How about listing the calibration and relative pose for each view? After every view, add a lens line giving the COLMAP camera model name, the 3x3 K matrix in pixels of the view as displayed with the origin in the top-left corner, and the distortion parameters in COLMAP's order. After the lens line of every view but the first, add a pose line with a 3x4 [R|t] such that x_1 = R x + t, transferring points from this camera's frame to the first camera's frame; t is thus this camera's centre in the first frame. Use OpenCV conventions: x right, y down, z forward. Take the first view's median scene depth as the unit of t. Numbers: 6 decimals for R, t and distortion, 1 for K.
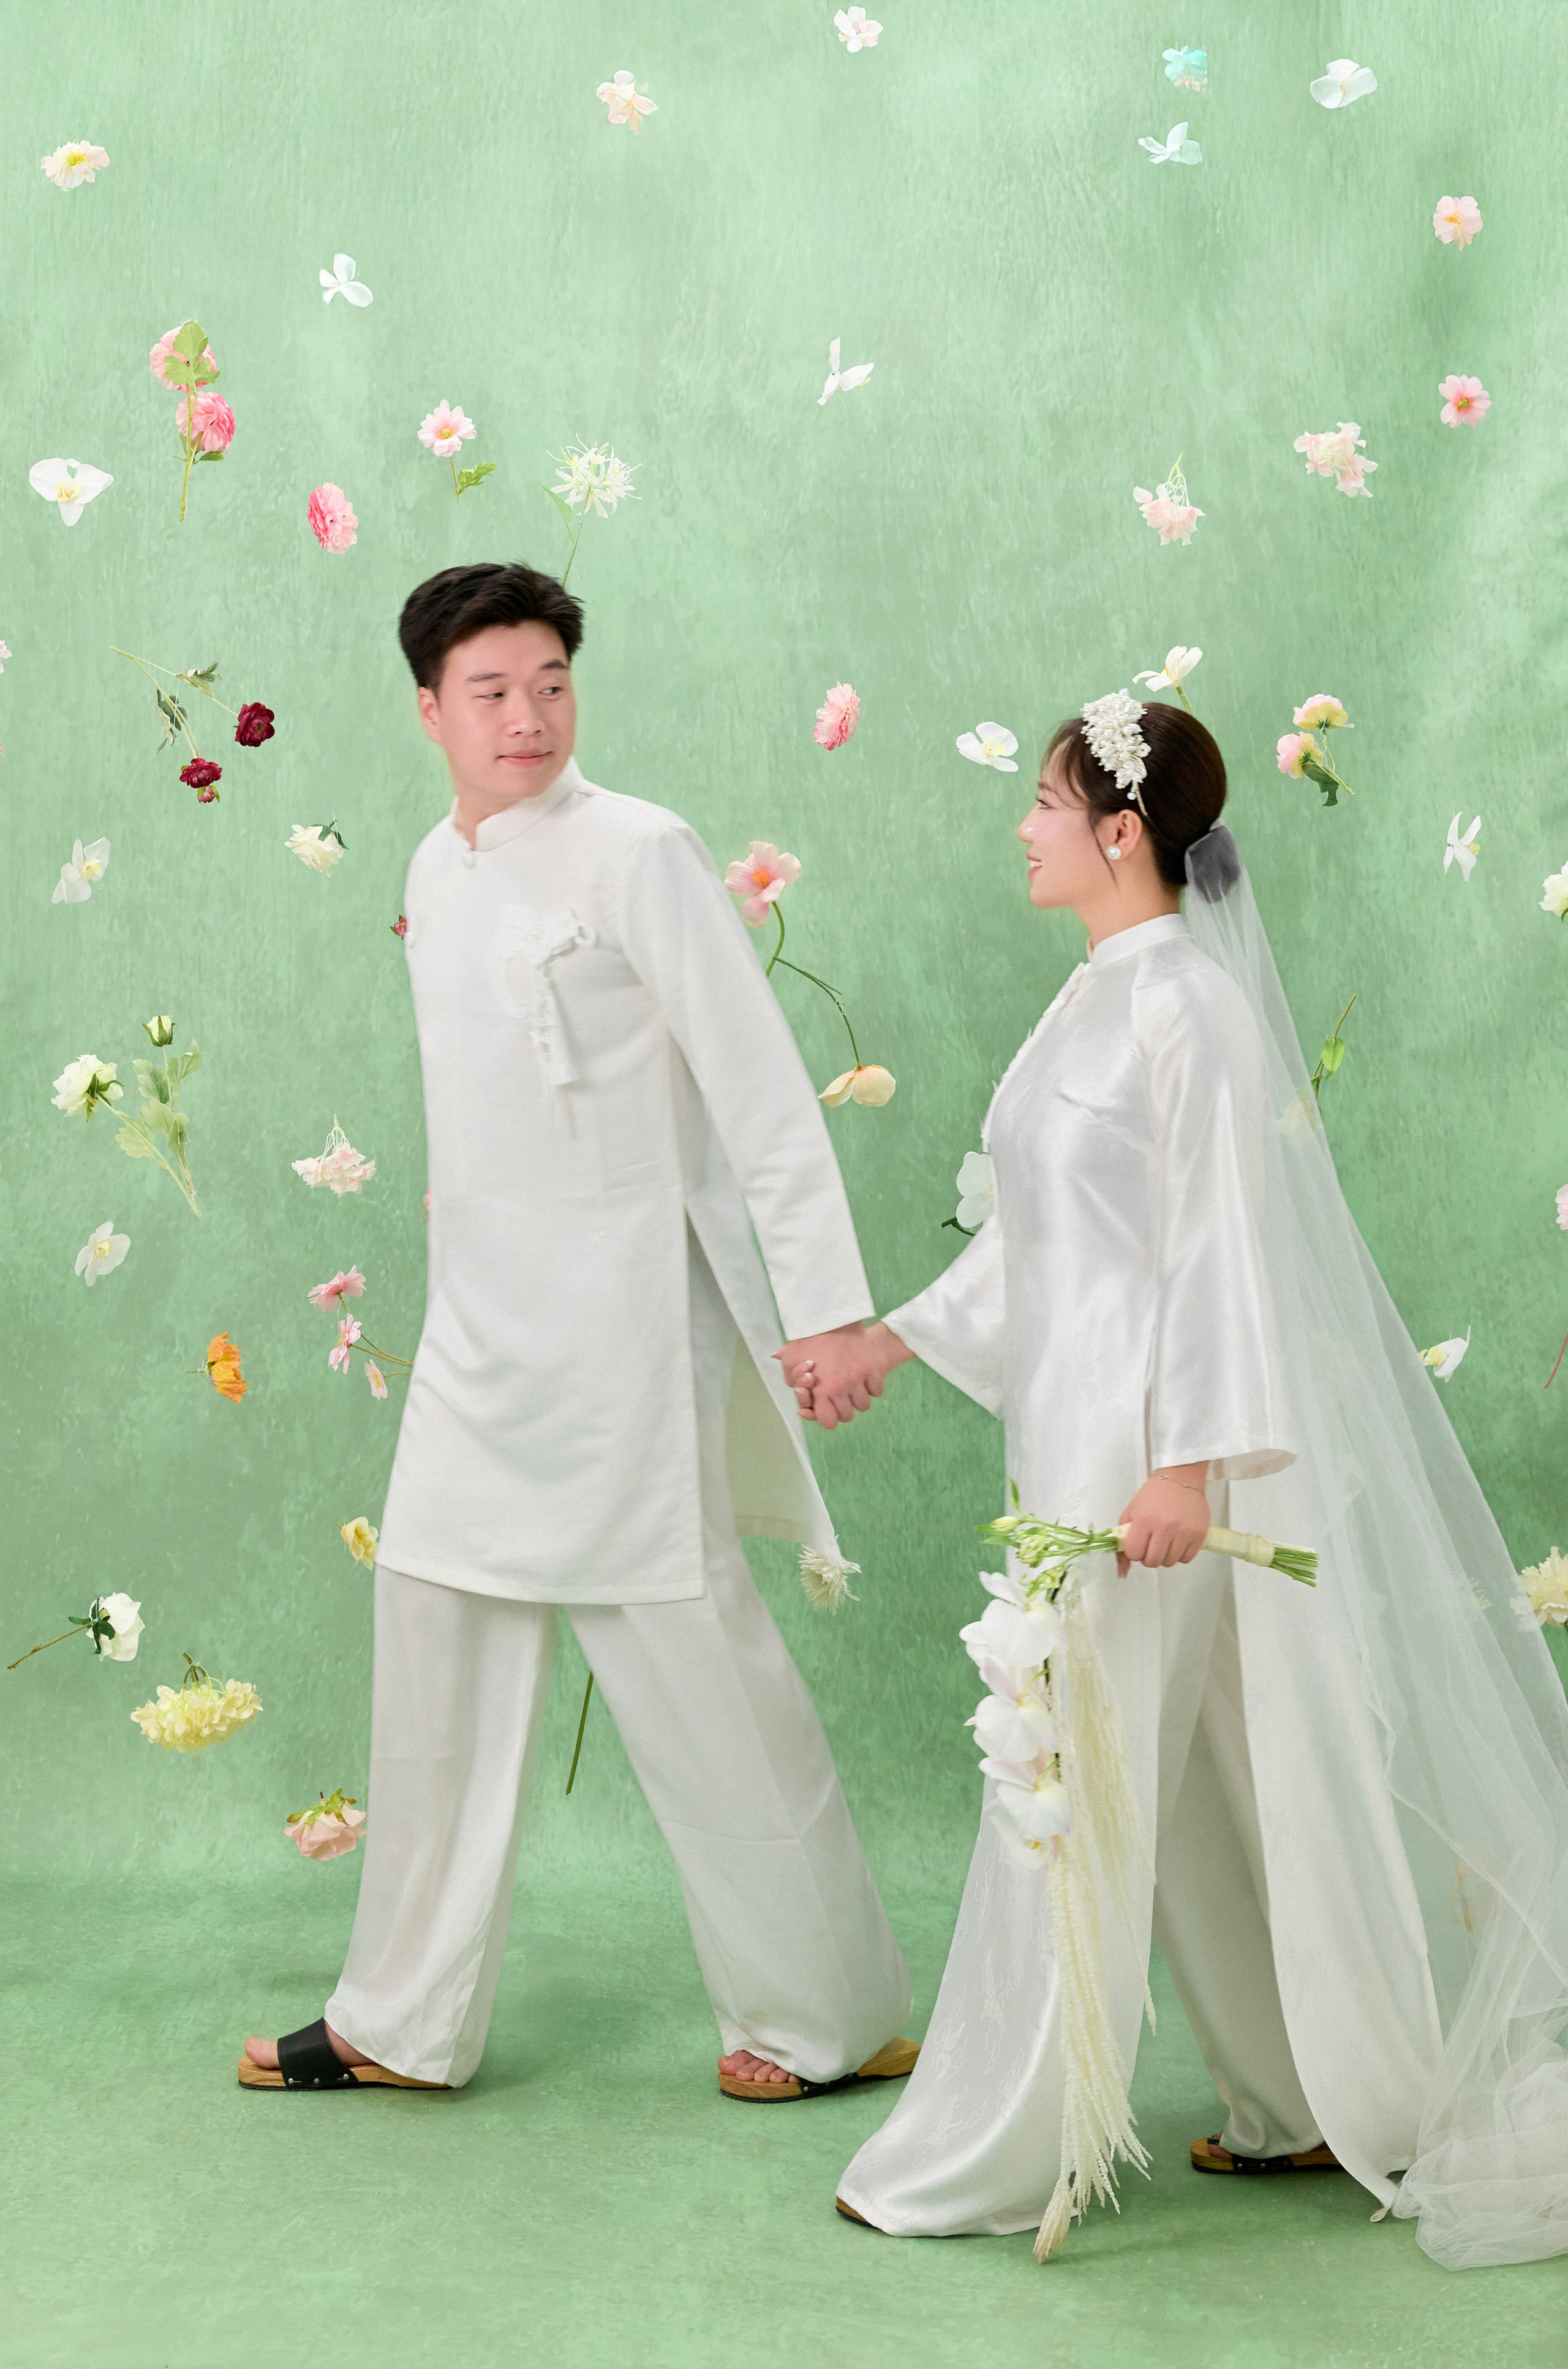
lens RADIAL K [[3874.5, 0, 753.2], [0, 3874.5, 1001.9], [0, 0, 1]] dist [-0.003420, -0.211882]
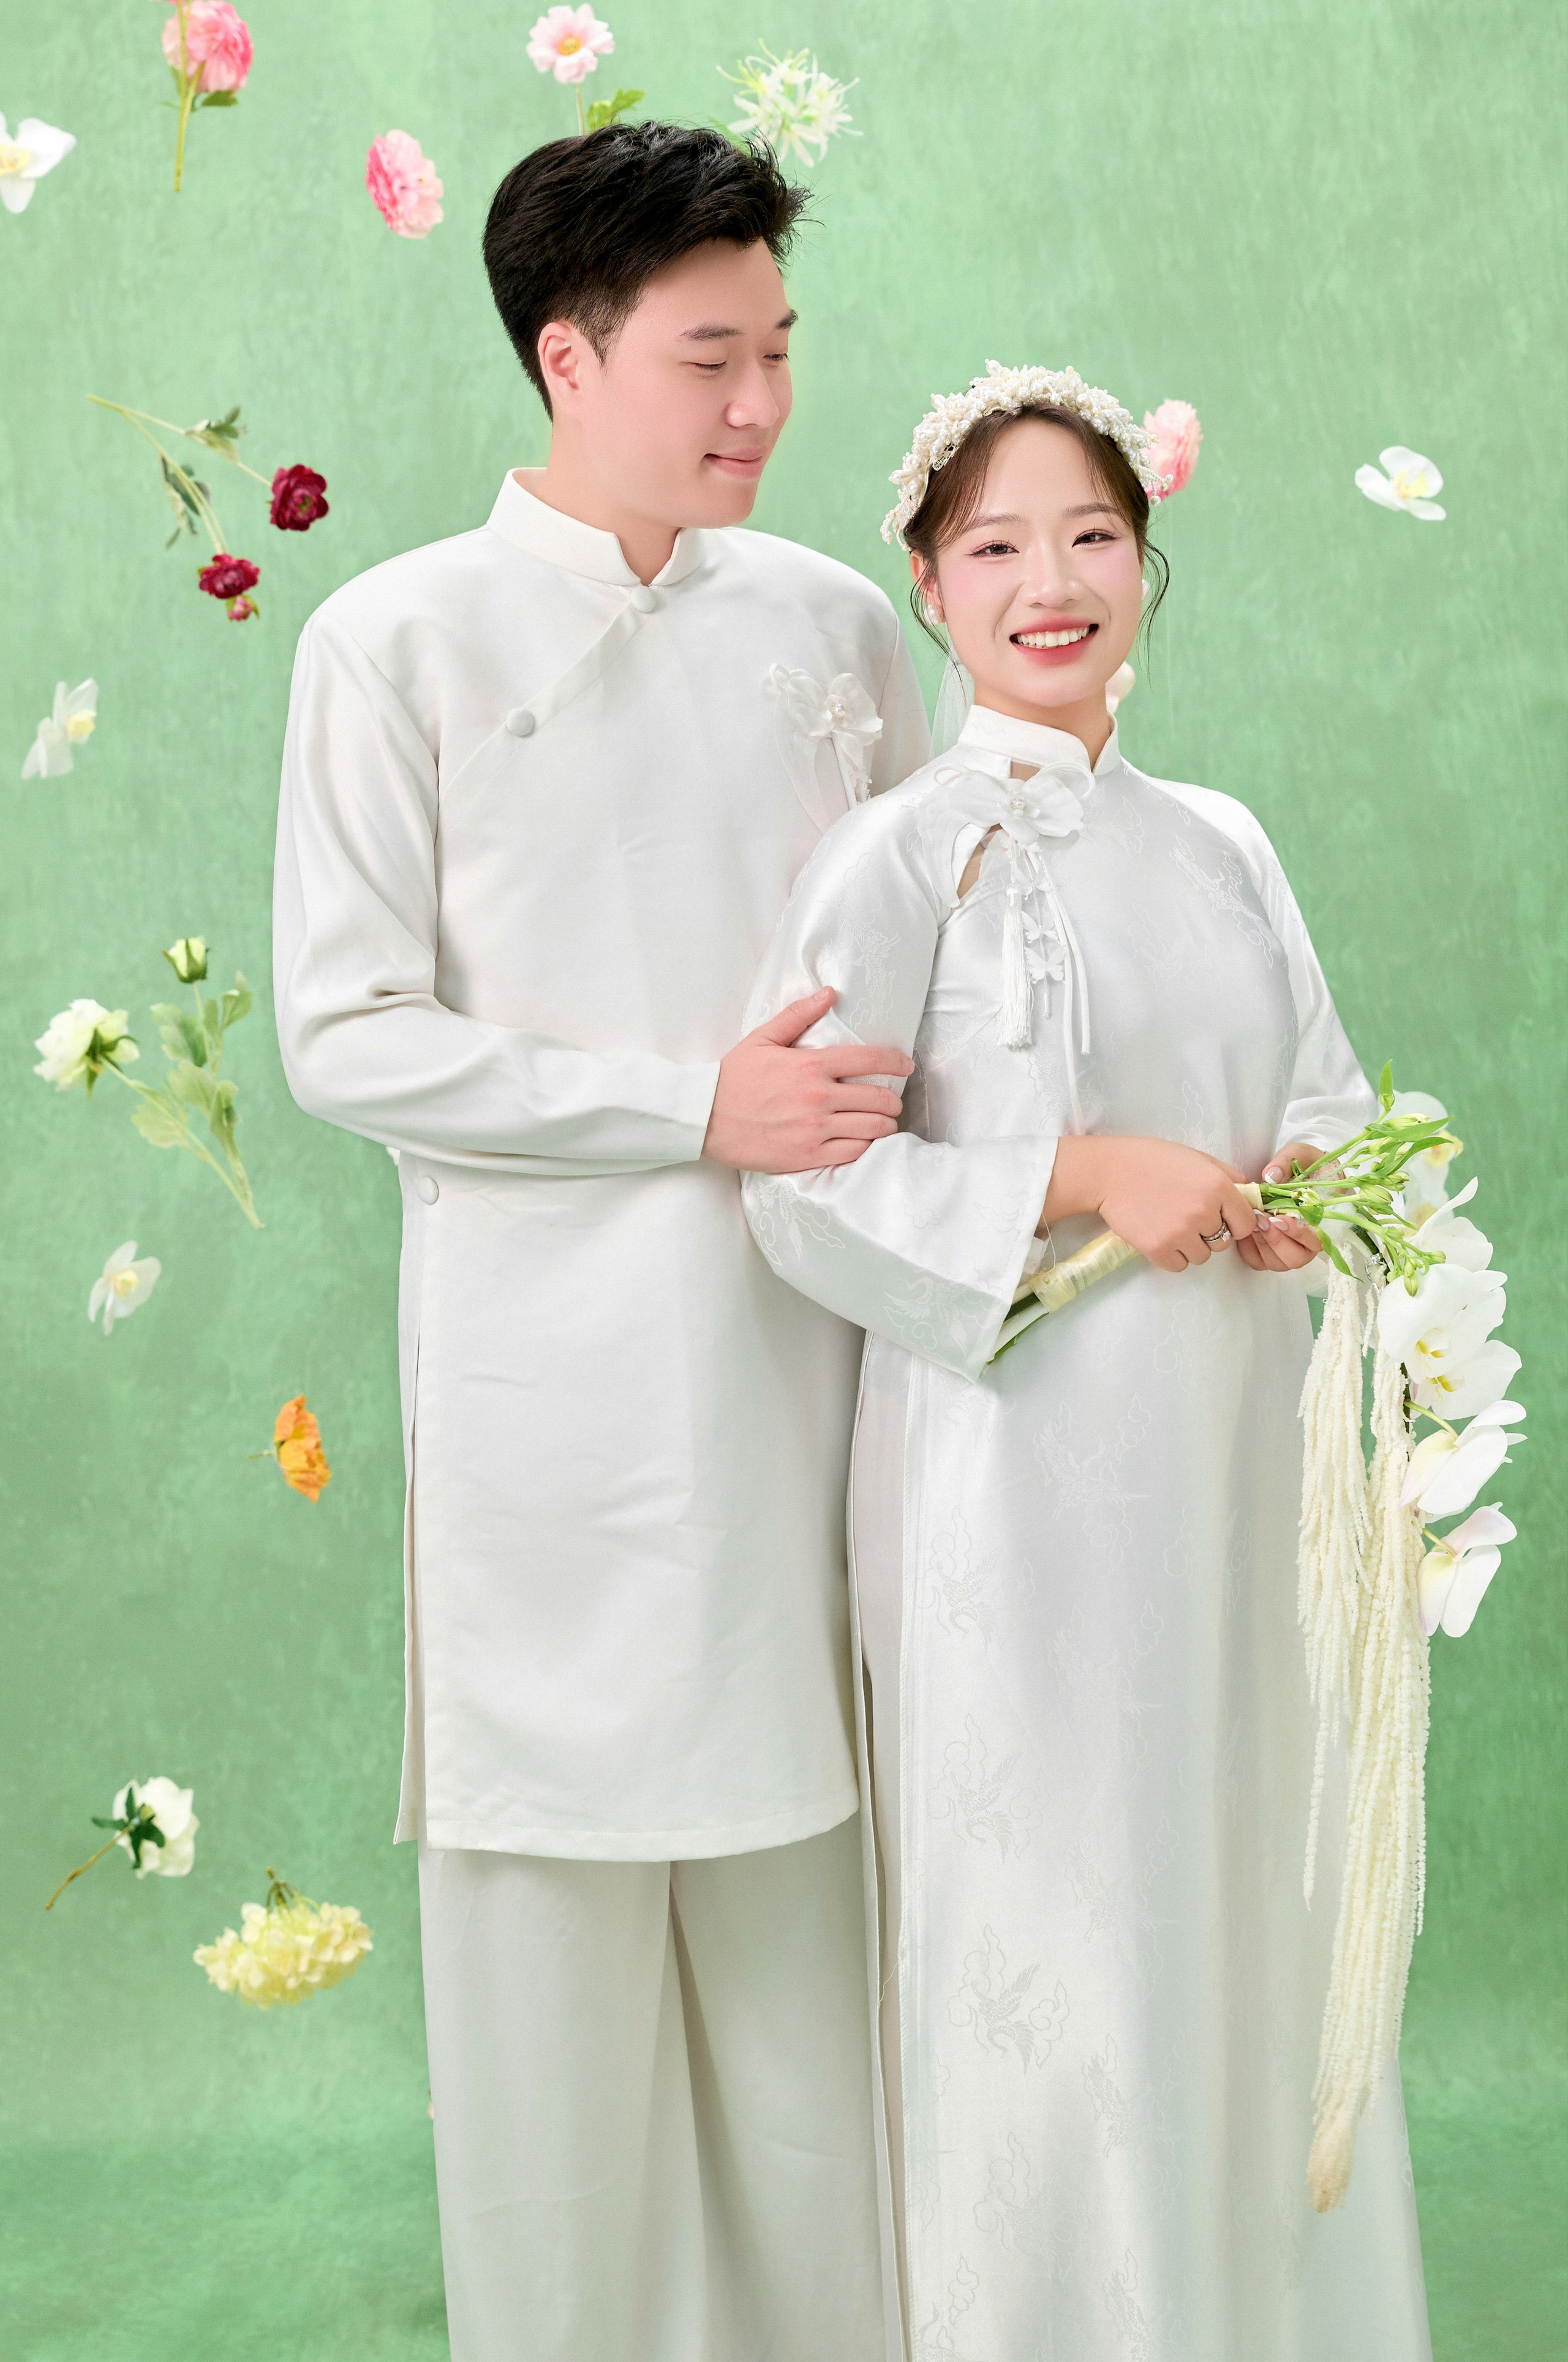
lens RADIAL K [[4007.5, 0, 741.1], [0, 4007.5, 1156.6], [0, 0, 1]] dist [0.033392, 0.085268]
pose [[0.999043, -0.040894, -0.015496, -0.041101], [0.041906, 0.996530, 0.071915, -0.004319], [0.012502, -0.072496, 0.997290, 0.260942]]
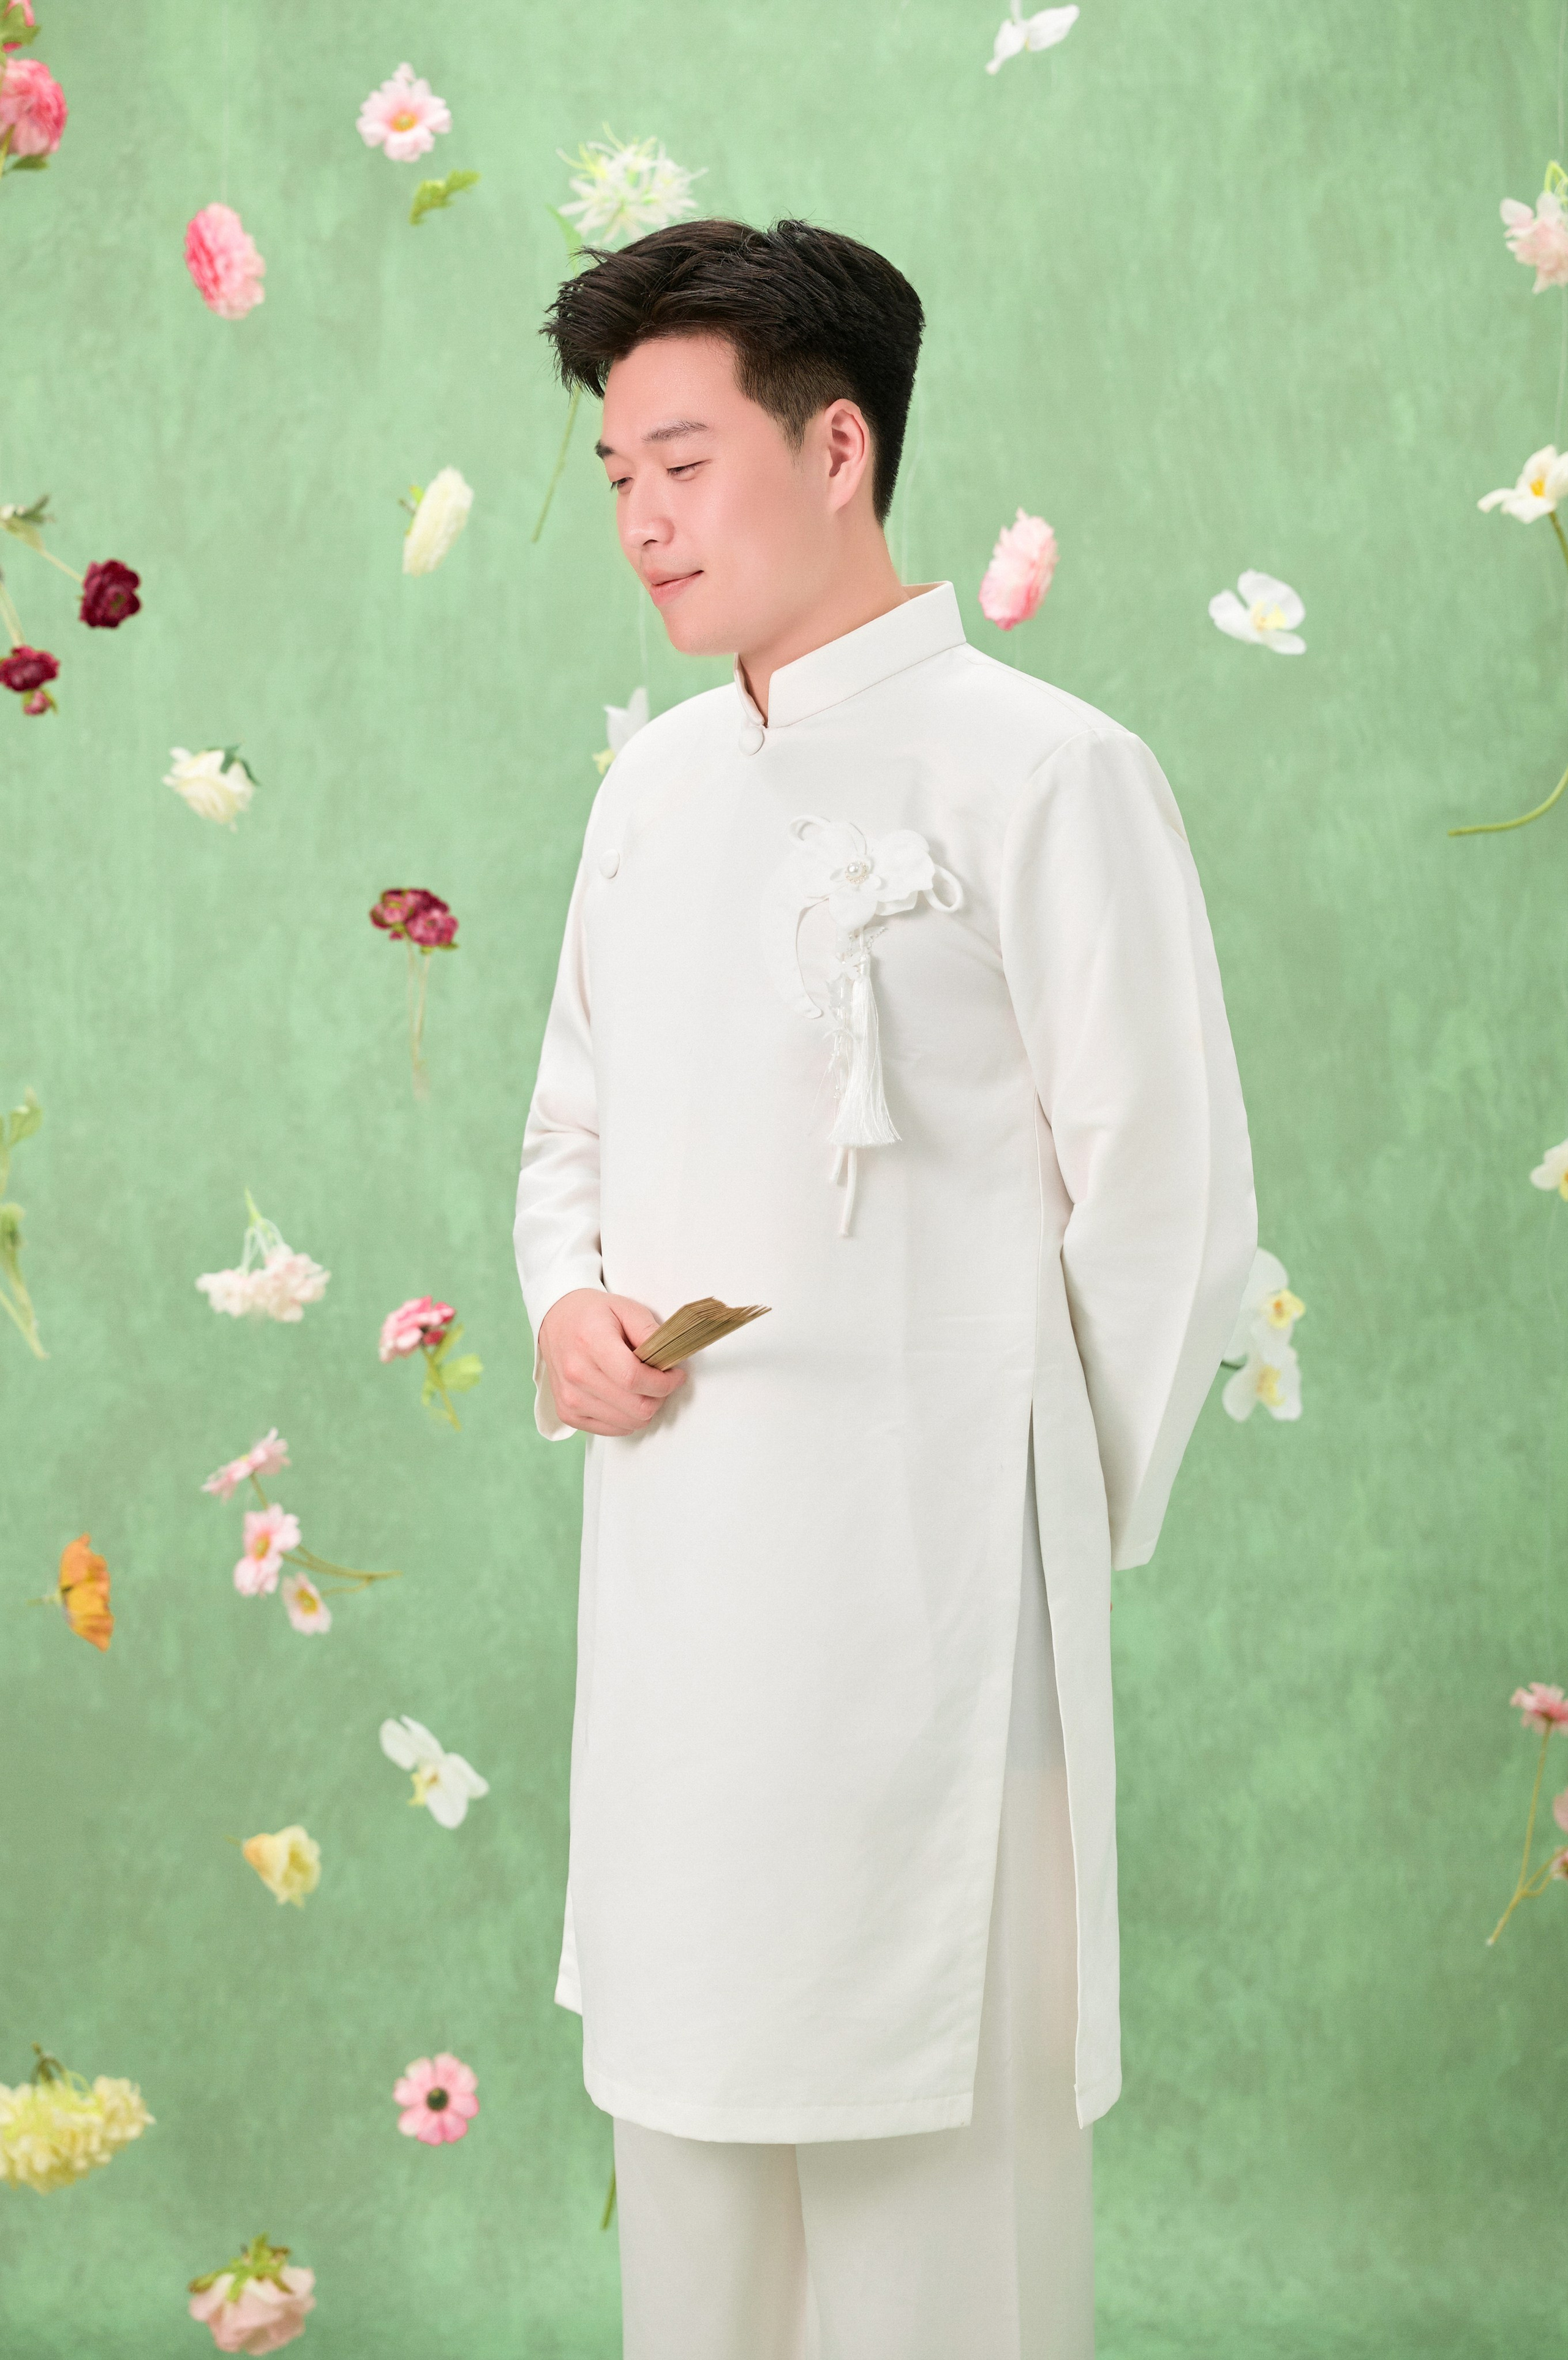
lens RADIAL K [[4633.8, 0, 787.3], [0, 4633.8, 1134.8], [0, 0, 1]] dist [0.271997, -2.024598]
pose [[0.999445, -0.015736, 0.029374, -0.036538], [0.013655, 0.997472, 0.069731, -0.030523], [-0.030397, -0.069291, 0.997133, 0.199720]]
